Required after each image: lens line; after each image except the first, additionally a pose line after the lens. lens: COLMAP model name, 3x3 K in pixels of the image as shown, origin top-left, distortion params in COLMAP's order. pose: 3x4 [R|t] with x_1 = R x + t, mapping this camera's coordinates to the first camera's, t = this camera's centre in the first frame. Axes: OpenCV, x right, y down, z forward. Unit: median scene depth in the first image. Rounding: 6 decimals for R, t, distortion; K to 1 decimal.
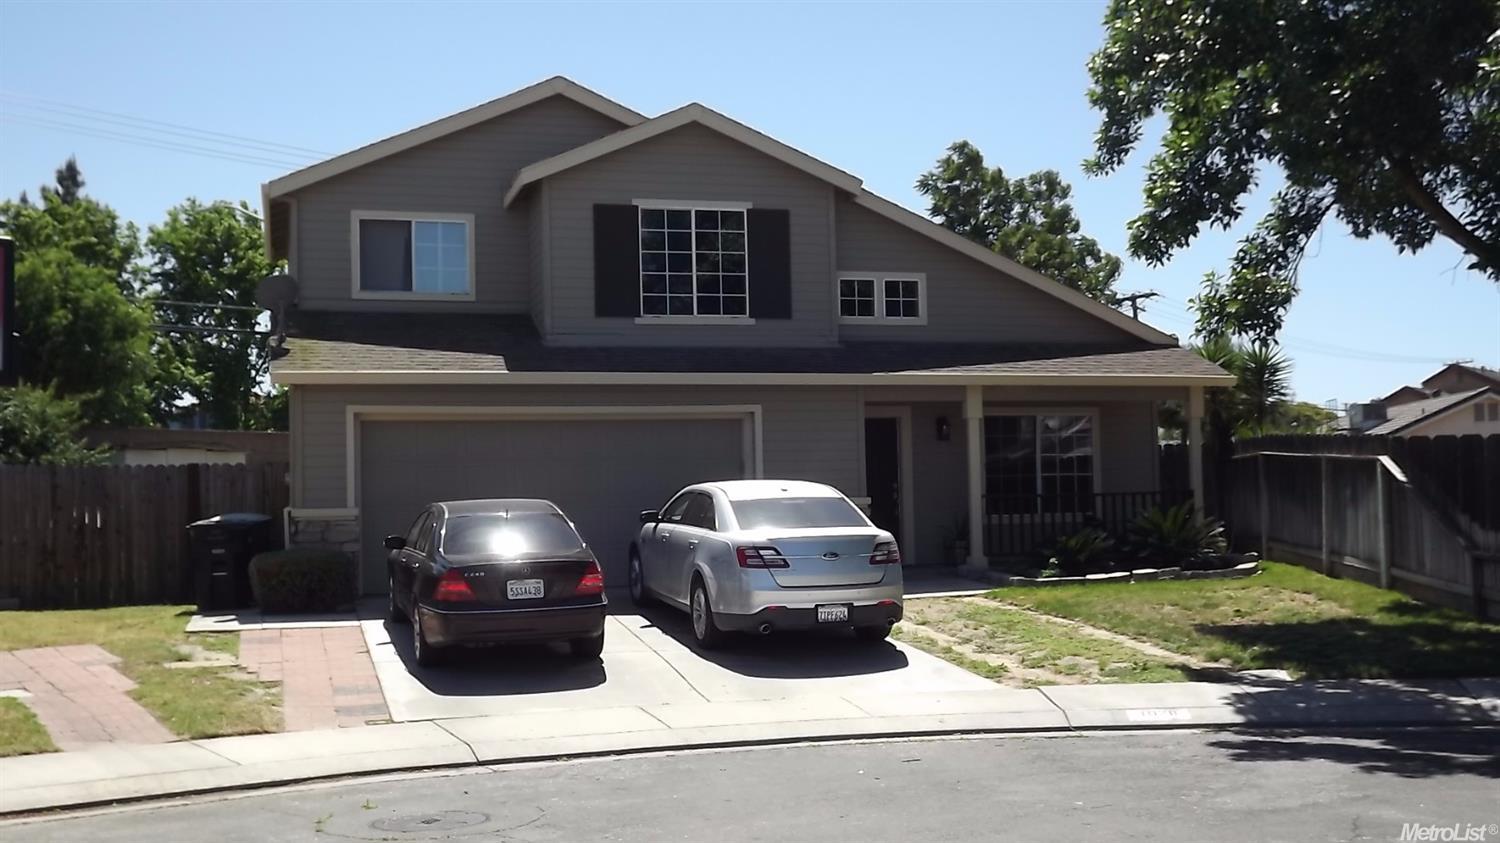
lens RADIAL K [[1631.2, 0, 752.5], [0, 1631.2, 466.5], [0, 0, 1]] dist [-0.047025, -0.010924]
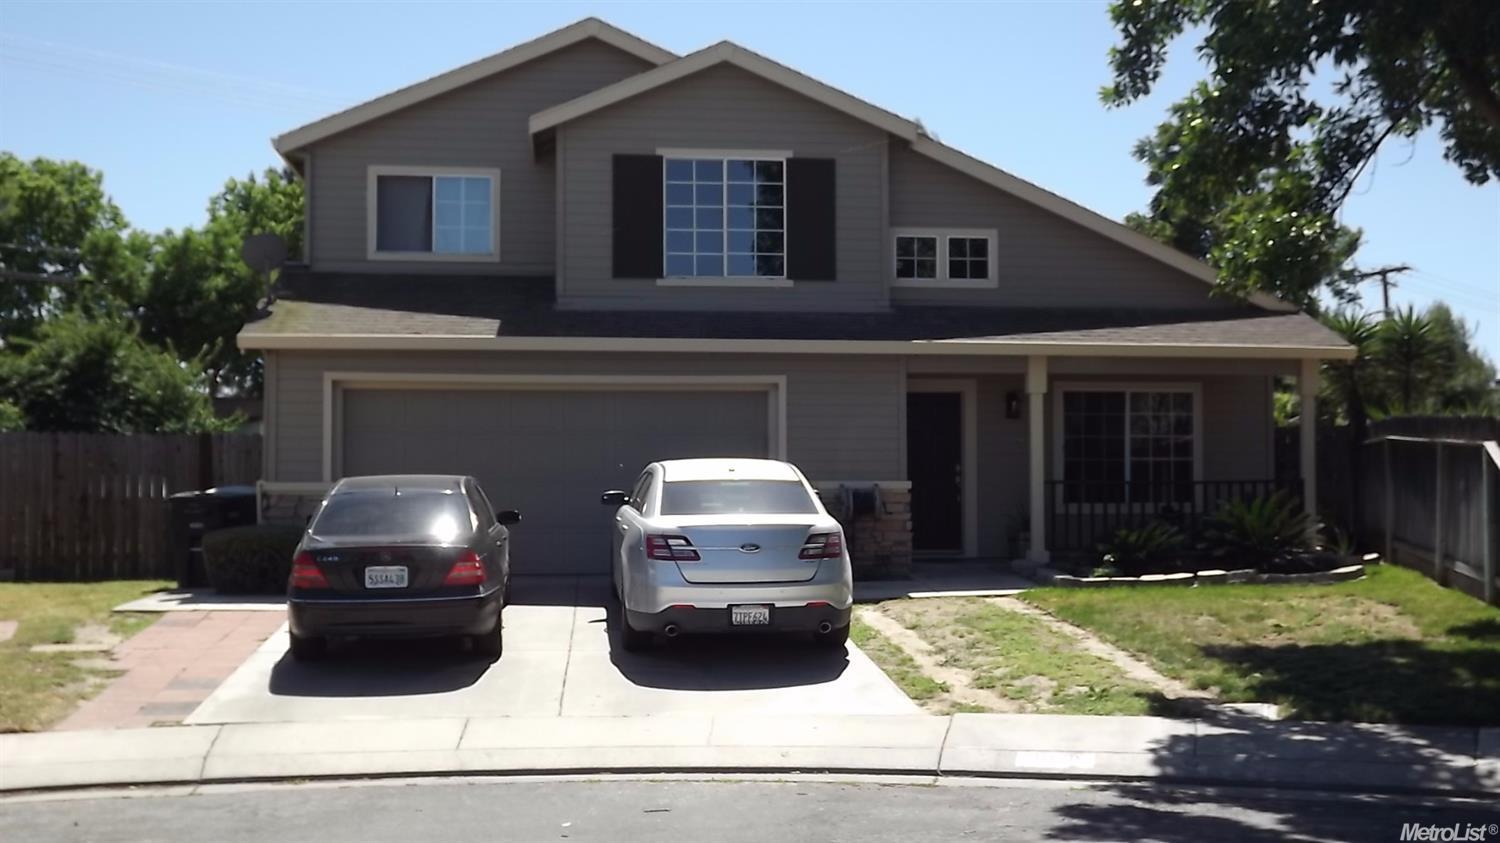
lens RADIAL K [[1631.2, 0, 752.5], [0, 1631.2, 466.5], [0, 0, 1]] dist [-0.047025, -0.010924]
pose [[0.985712, 0.016603, -0.167621, 0.137399], [-0.014591, 0.999806, 0.013228, 0.000617], [0.167808, -0.010593, 0.985763, 0.112869]]
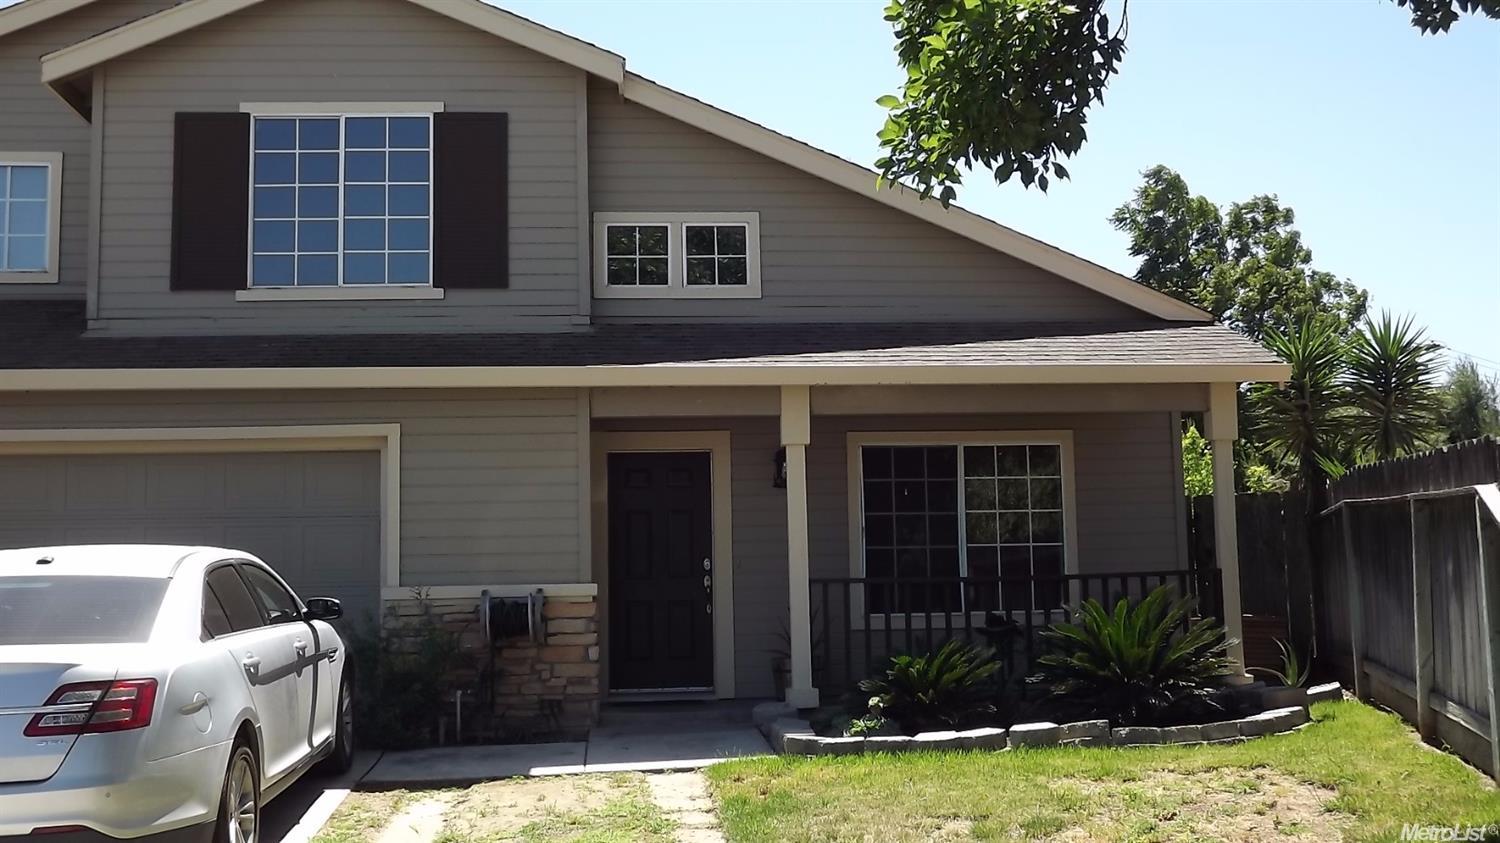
lens RADIAL K [[1621.2, 0, 750.0], [0, 1621.2, 421.5], [0, 0, 1]] dist [-0.038880, -0.011925]
pose [[0.980217, -0.023160, -0.196564, 0.240877], [0.006057, 0.996175, -0.087168, 0.012396], [0.197831, 0.084253, 0.976609, 0.456159]]
